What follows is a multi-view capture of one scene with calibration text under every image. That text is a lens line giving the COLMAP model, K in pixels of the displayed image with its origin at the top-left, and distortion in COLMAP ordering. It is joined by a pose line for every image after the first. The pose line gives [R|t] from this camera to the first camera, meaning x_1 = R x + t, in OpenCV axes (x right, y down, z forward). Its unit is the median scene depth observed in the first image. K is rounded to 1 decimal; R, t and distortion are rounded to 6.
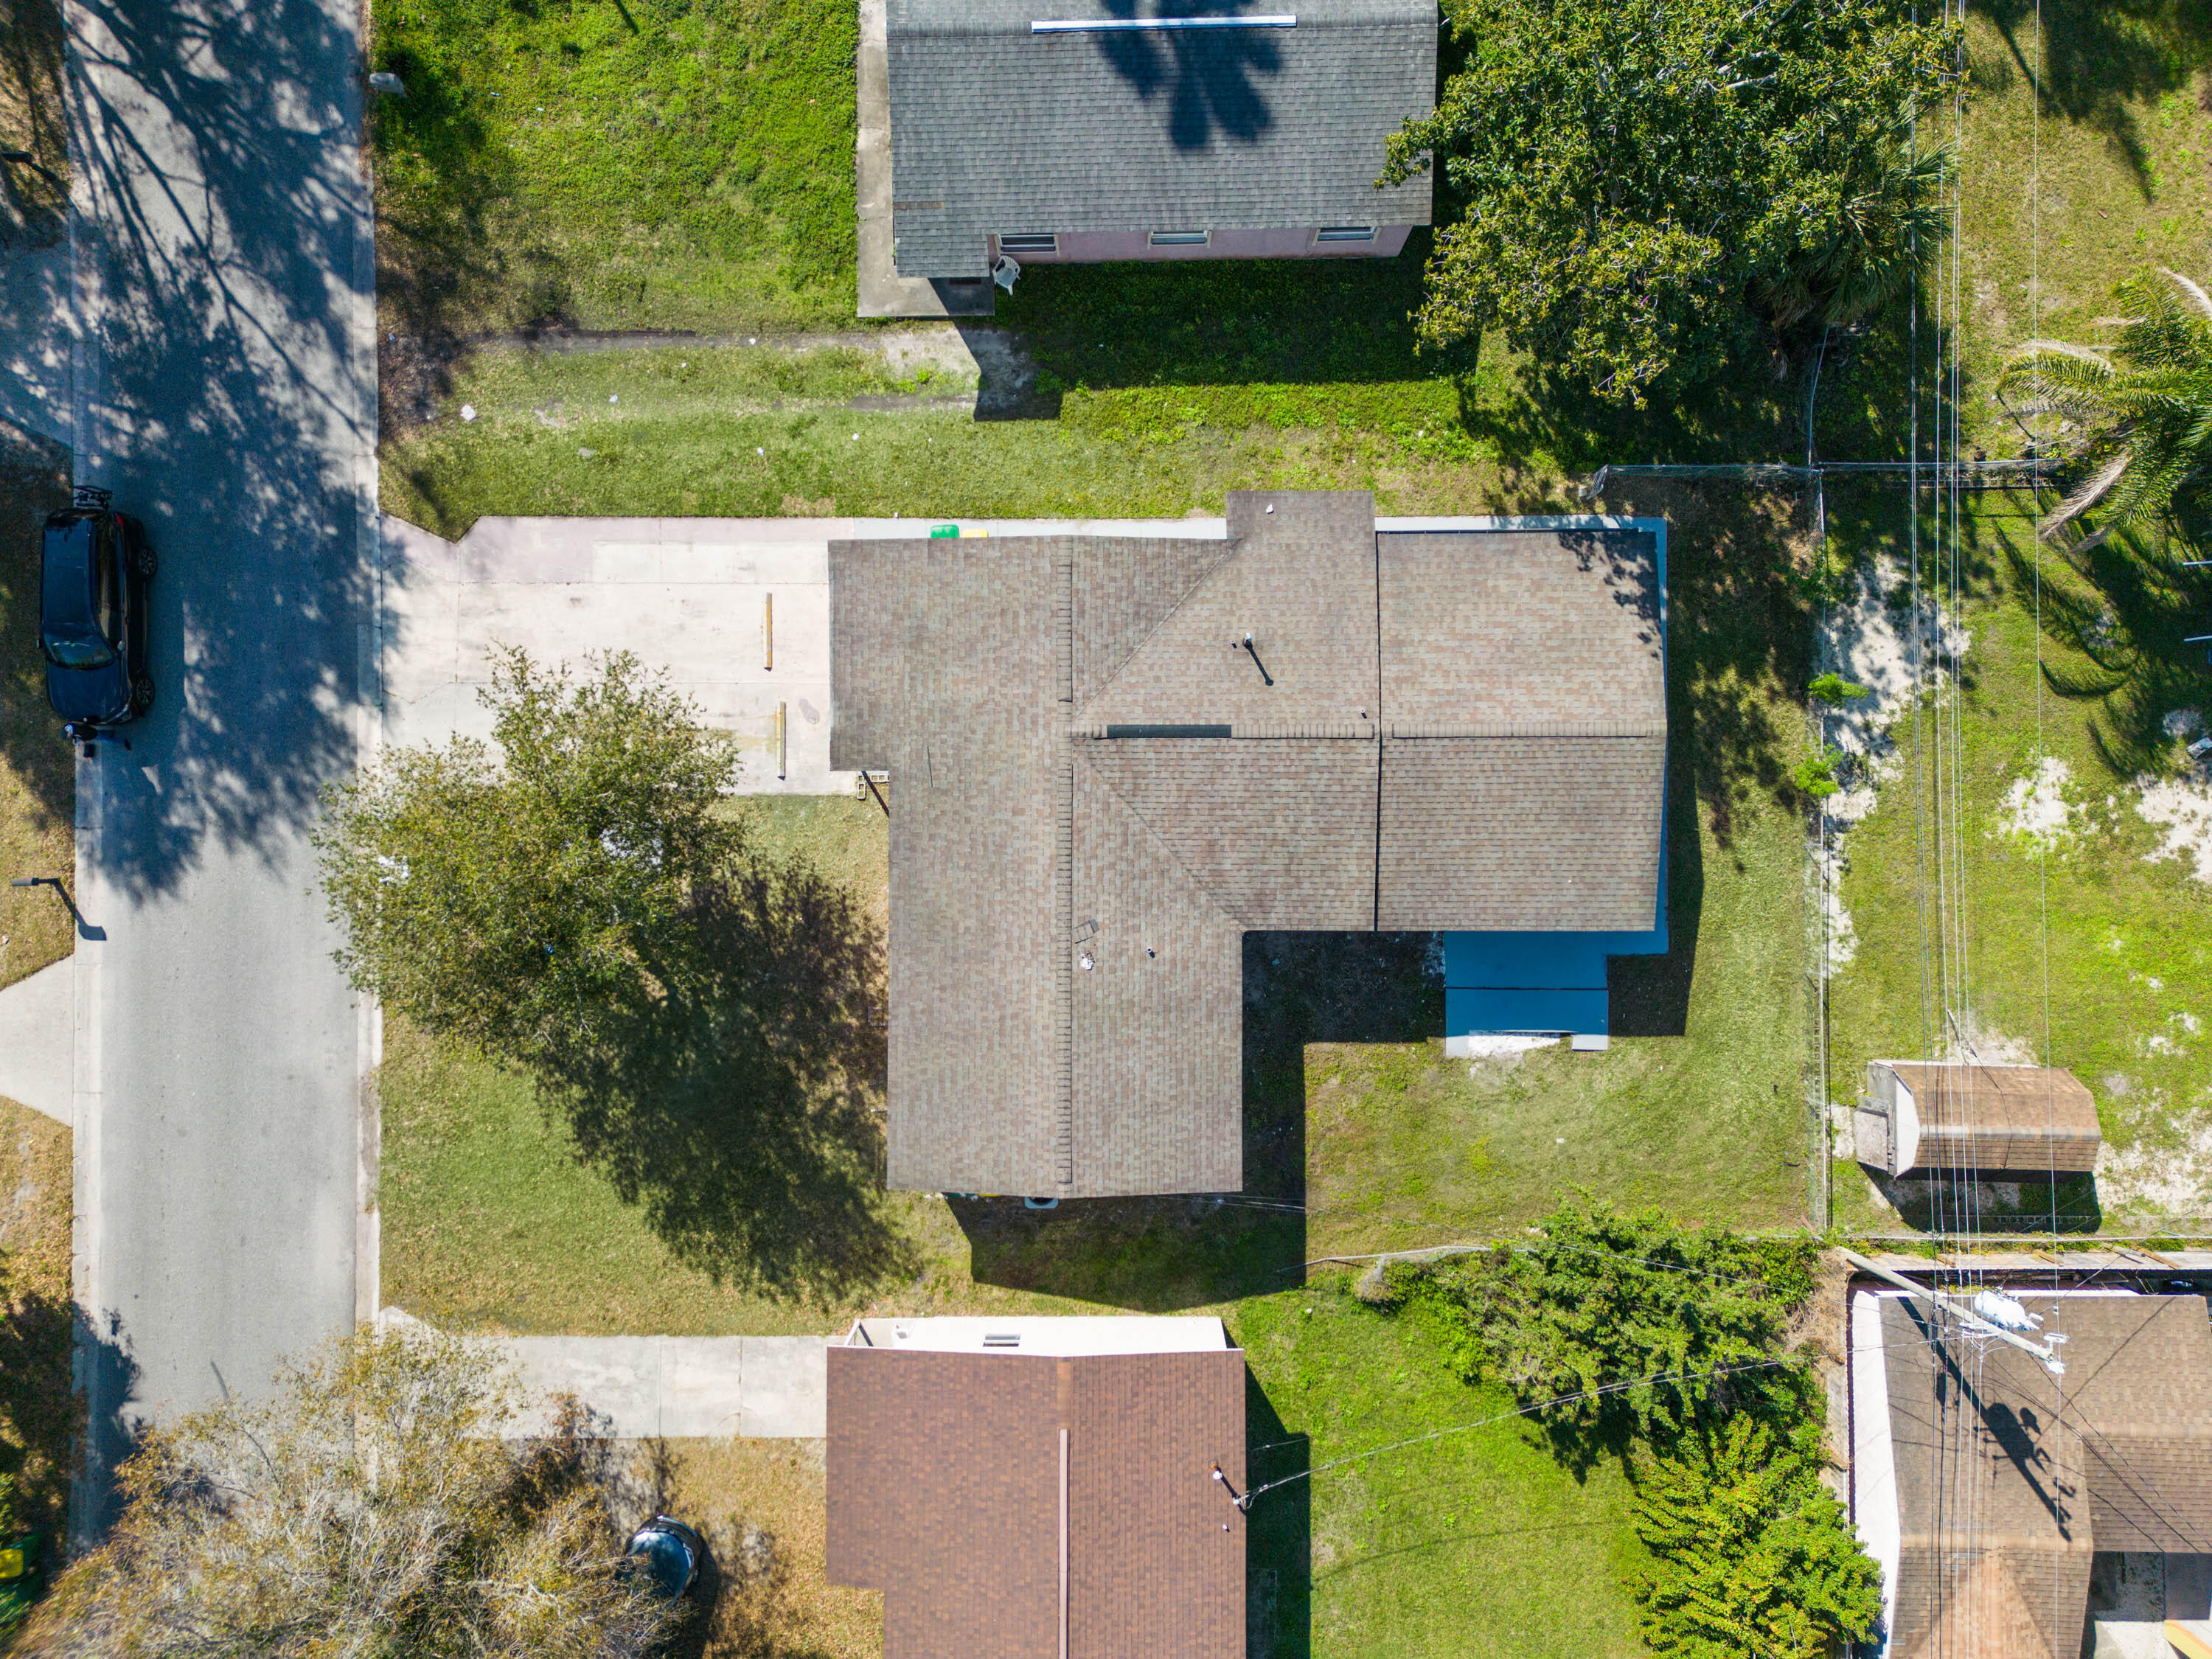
lens RADIAL K [[1511.6, 0, 1106.0], [0, 1511.6, 829.5], [0, 0, 1]] dist [0.047236, 0.000316]
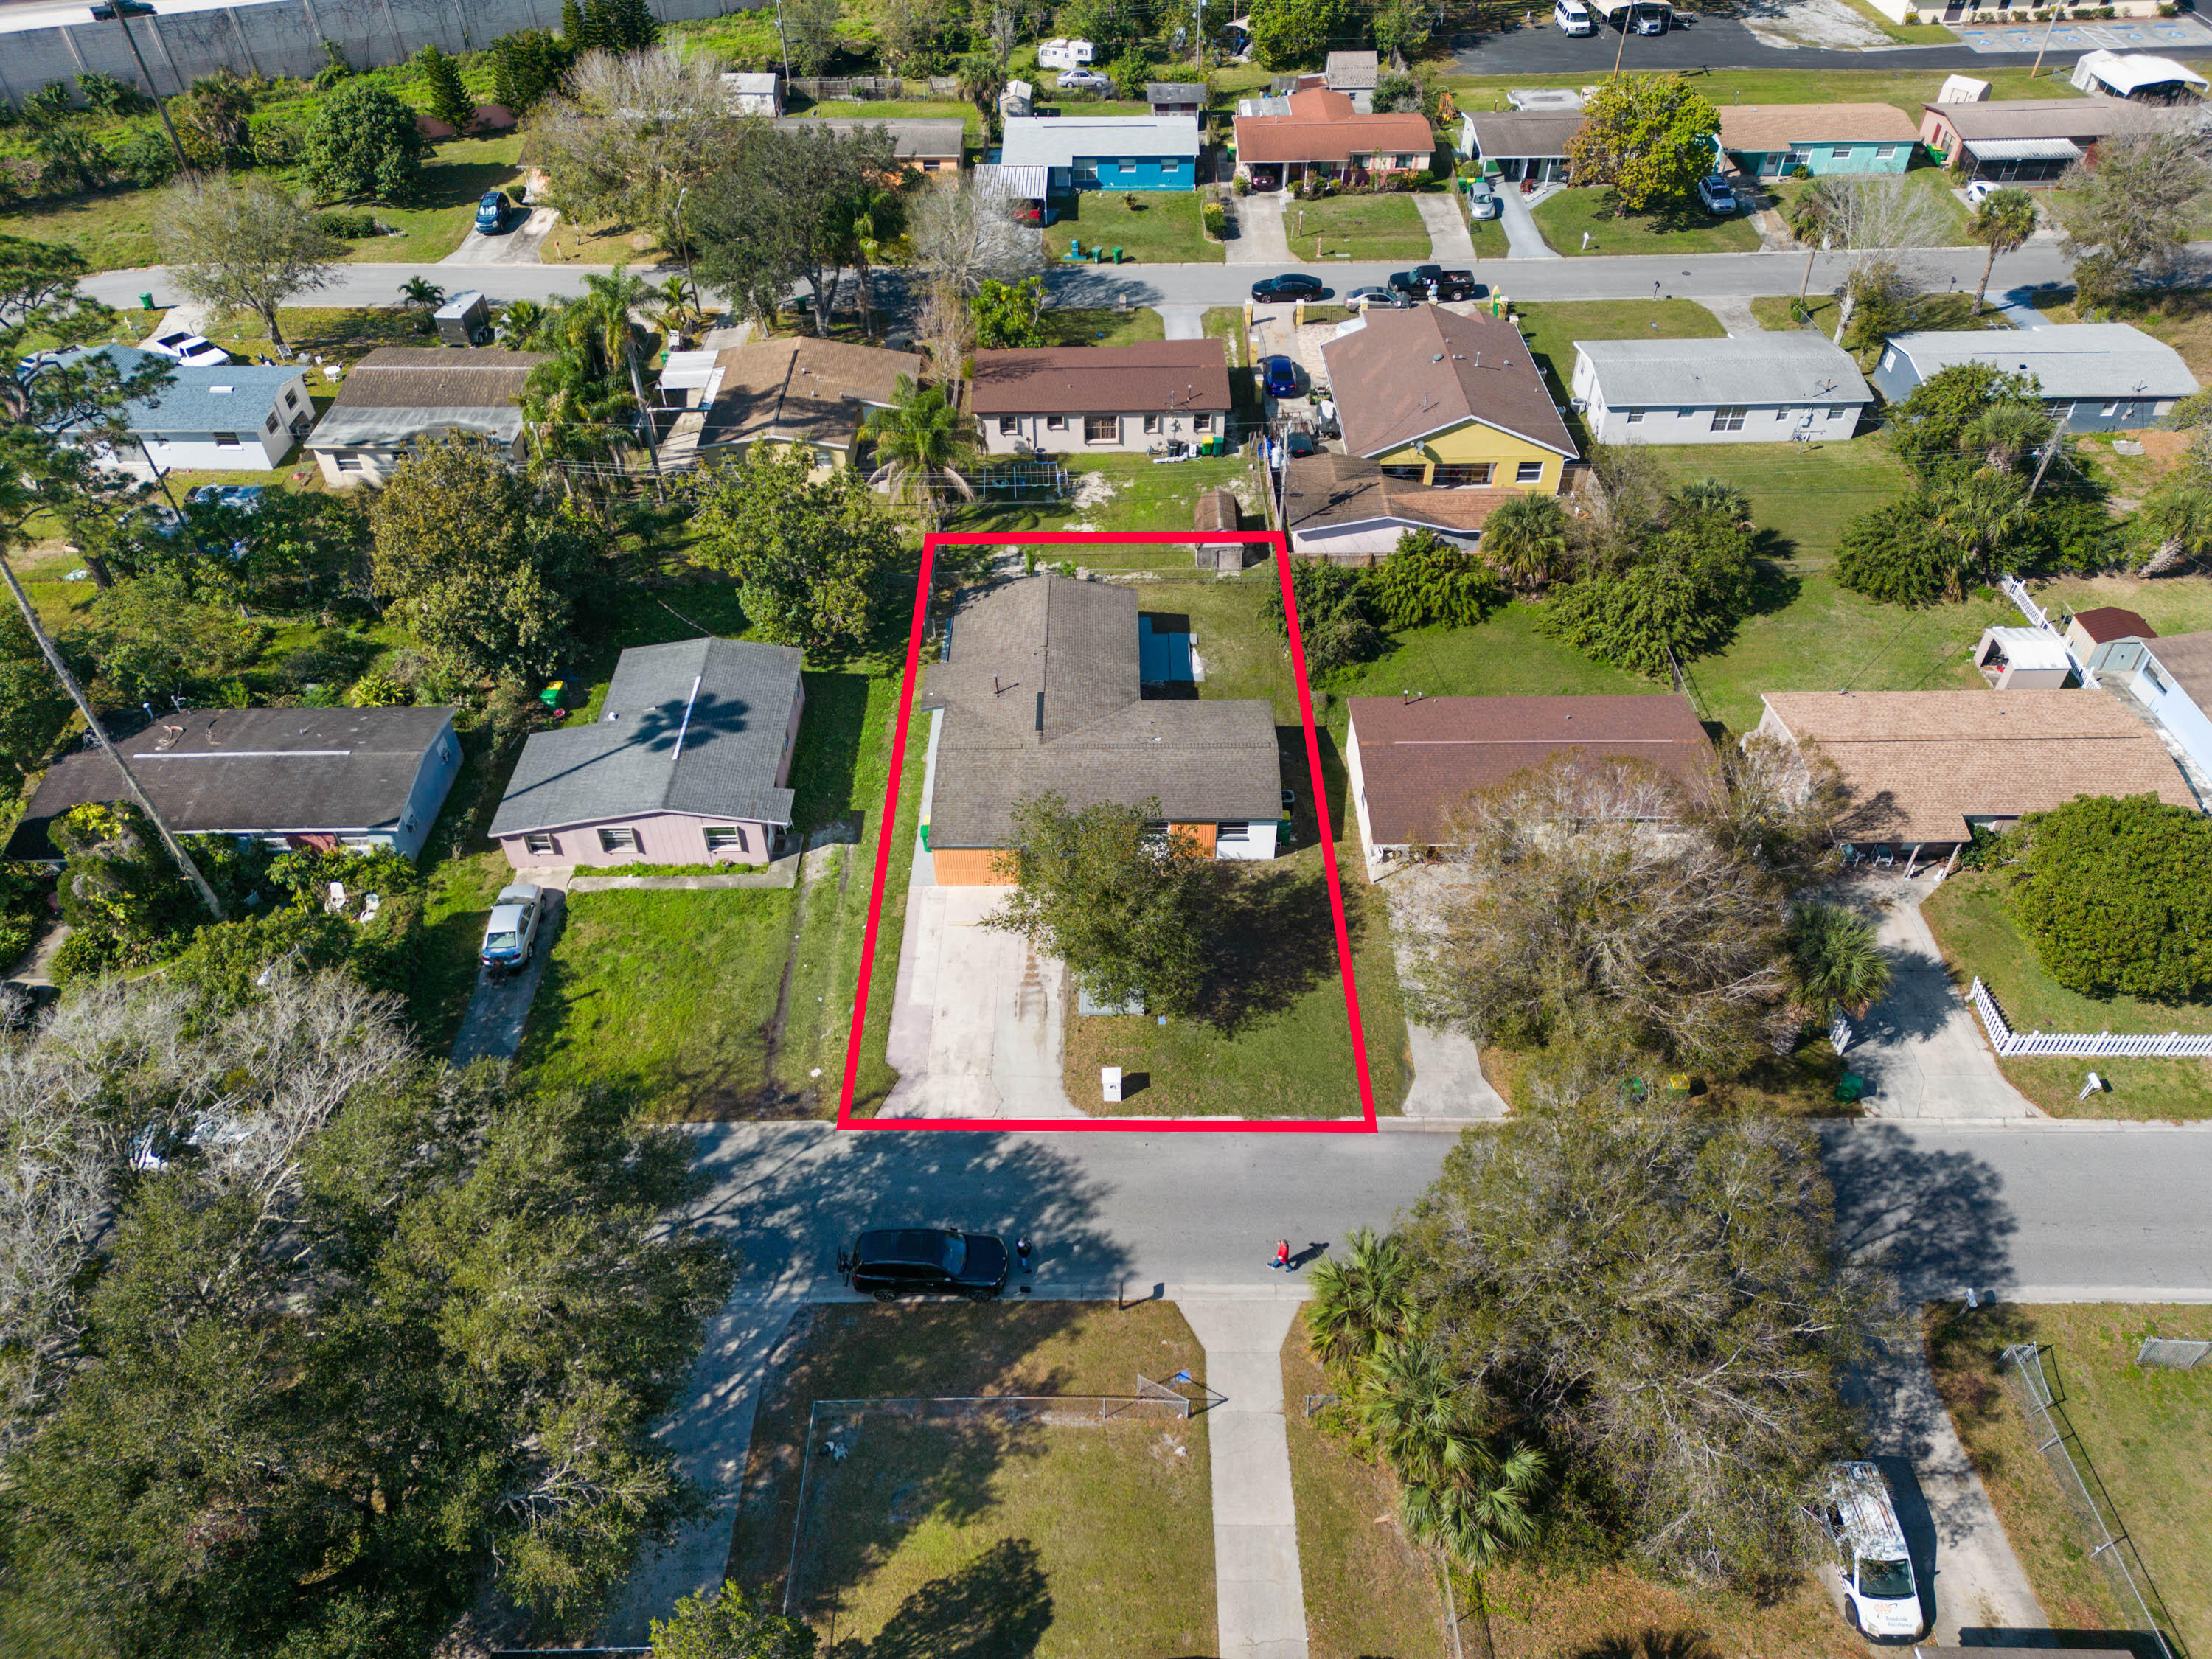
lens RADIAL K [[1511.6, 0, 1106.0], [0, 1511.6, 829.5], [0, 0, 1]] dist [0.047236, 0.000316]
pose [[0.003651, -0.678989, 0.734139, -1.366691], [0.999986, -0.000274, -0.005227, 0.029667], [0.003751, 0.734148, 0.678979, -0.218035]]
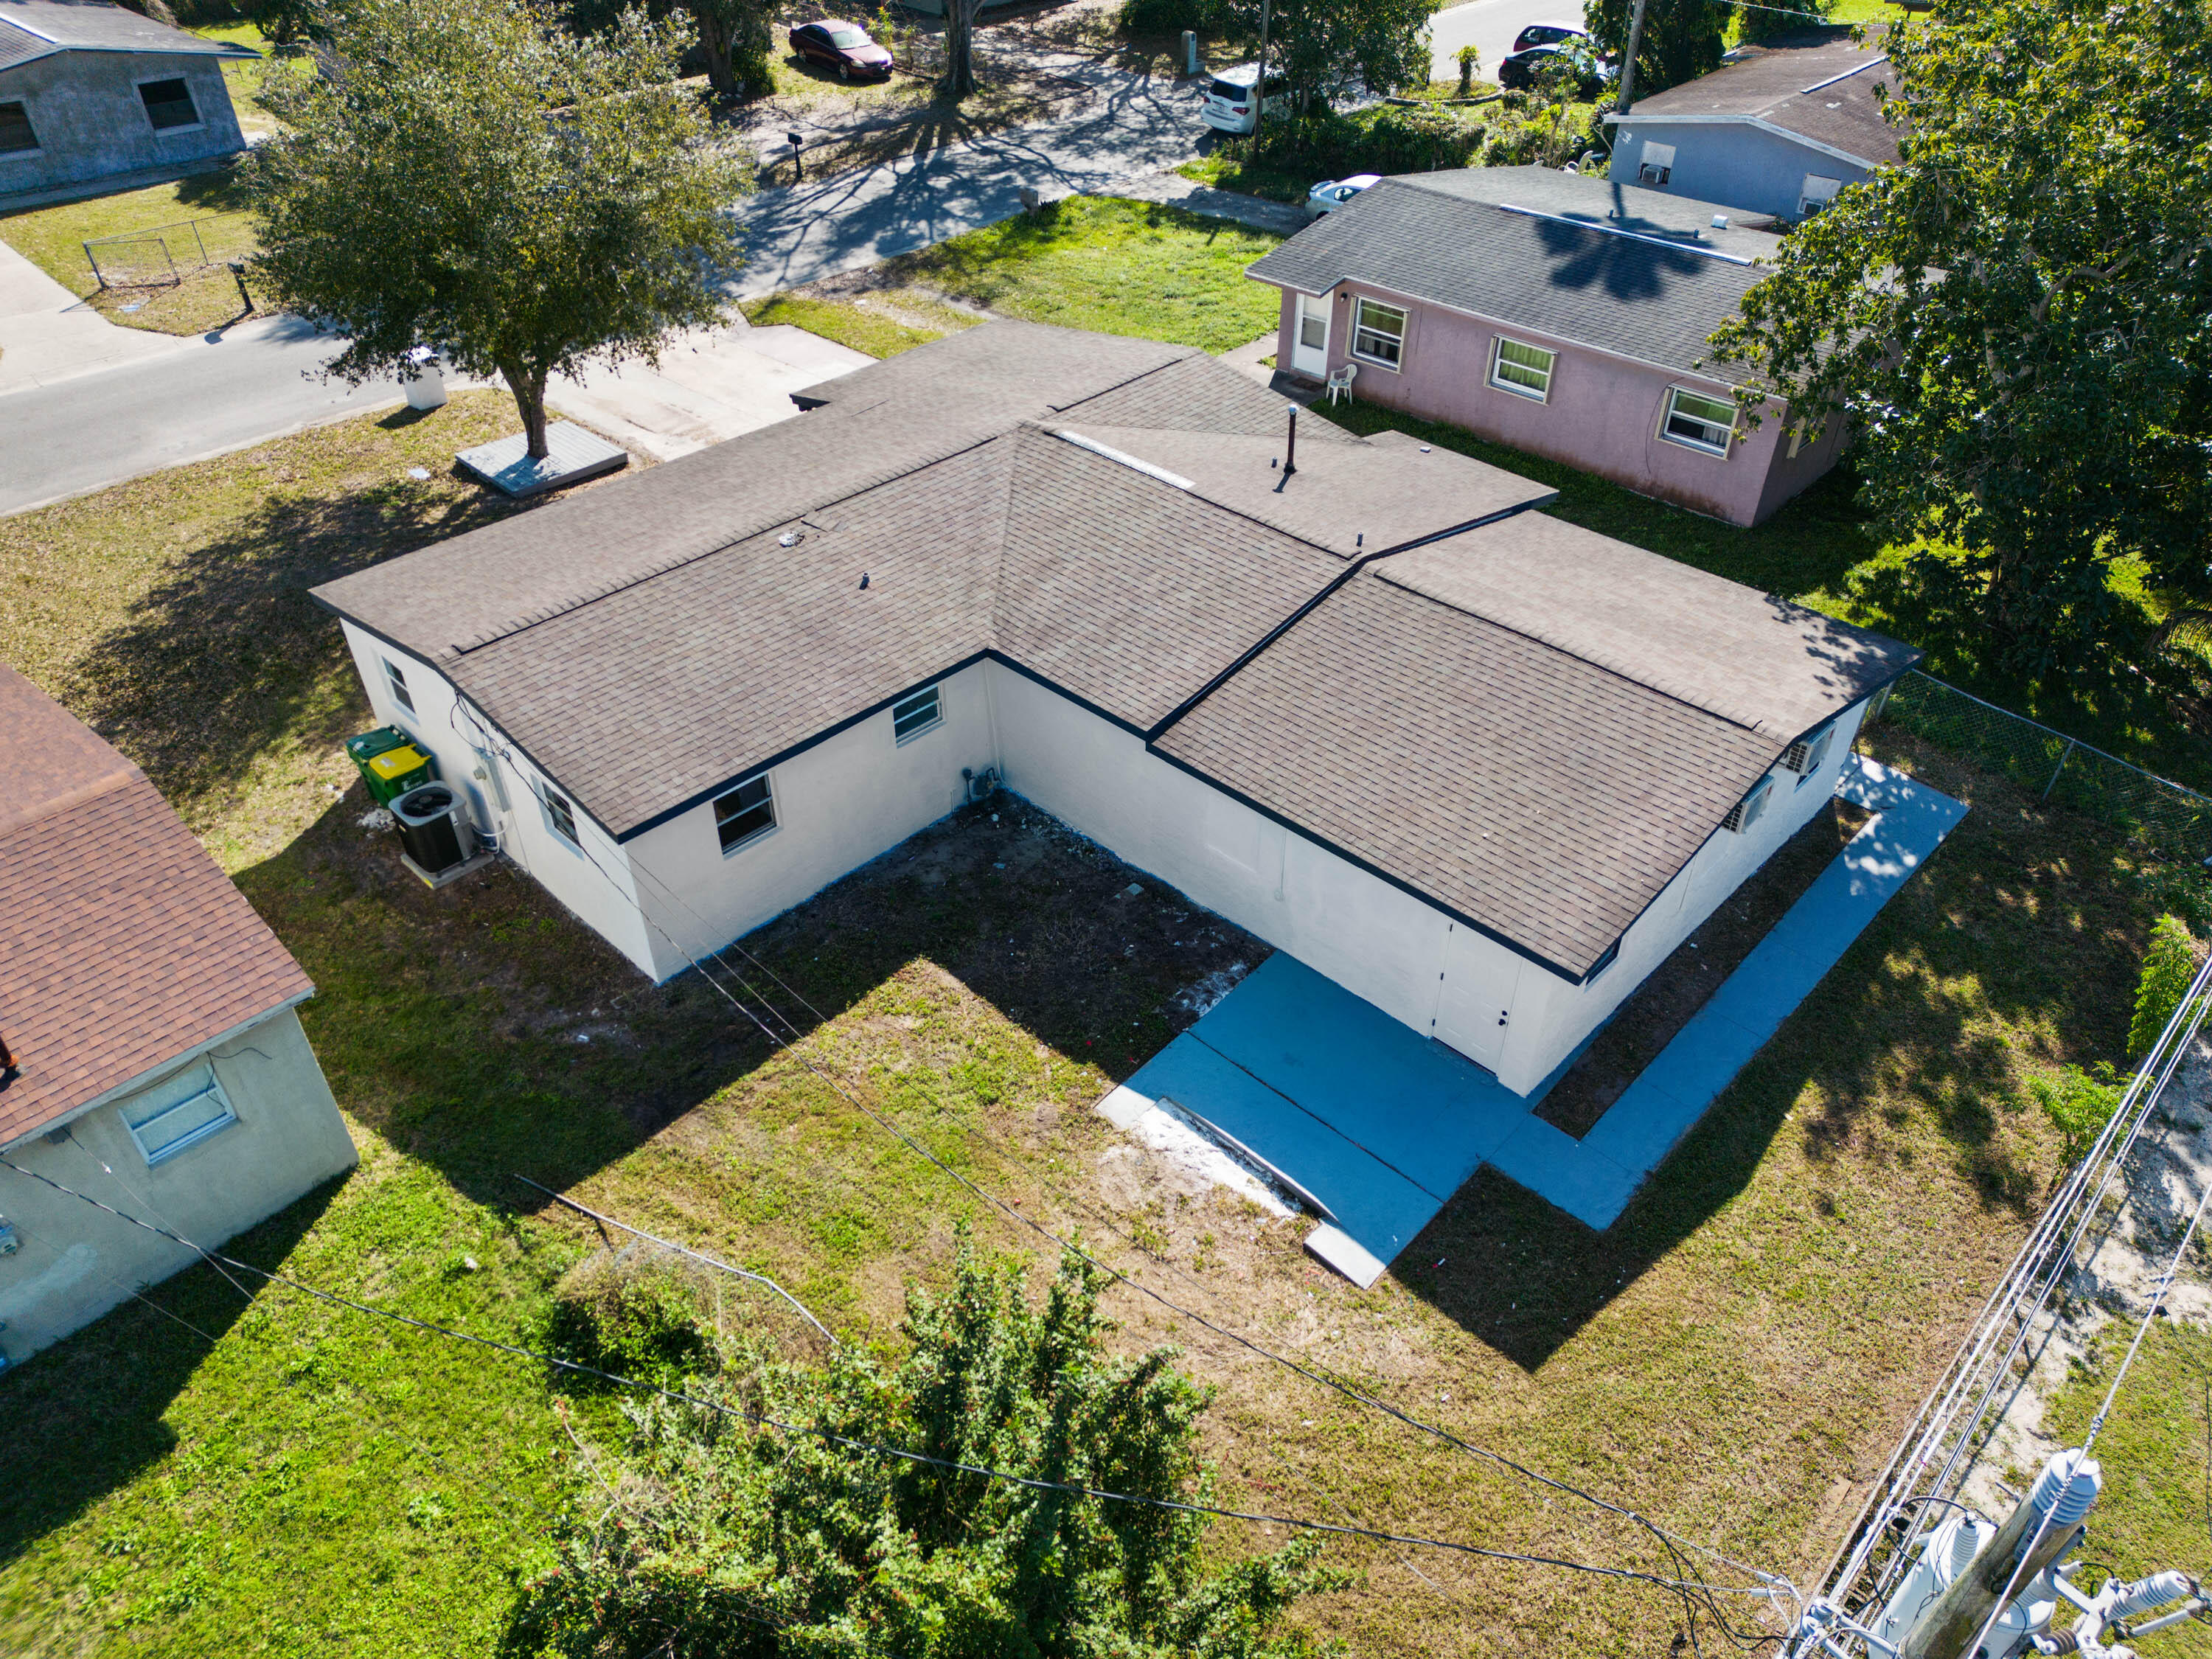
lens RADIAL K [[1525.5, 0, 1118.6], [0, 1525.5, 824.4], [0, 0, 1]] dist [0.044762, -0.002401]
pose [[0.726709, 0.433144, -0.533180, 0.454892], [-0.686860, 0.445941, -0.573898, 0.387874], [-0.010814, 0.783277, 0.621579, 0.616638]]
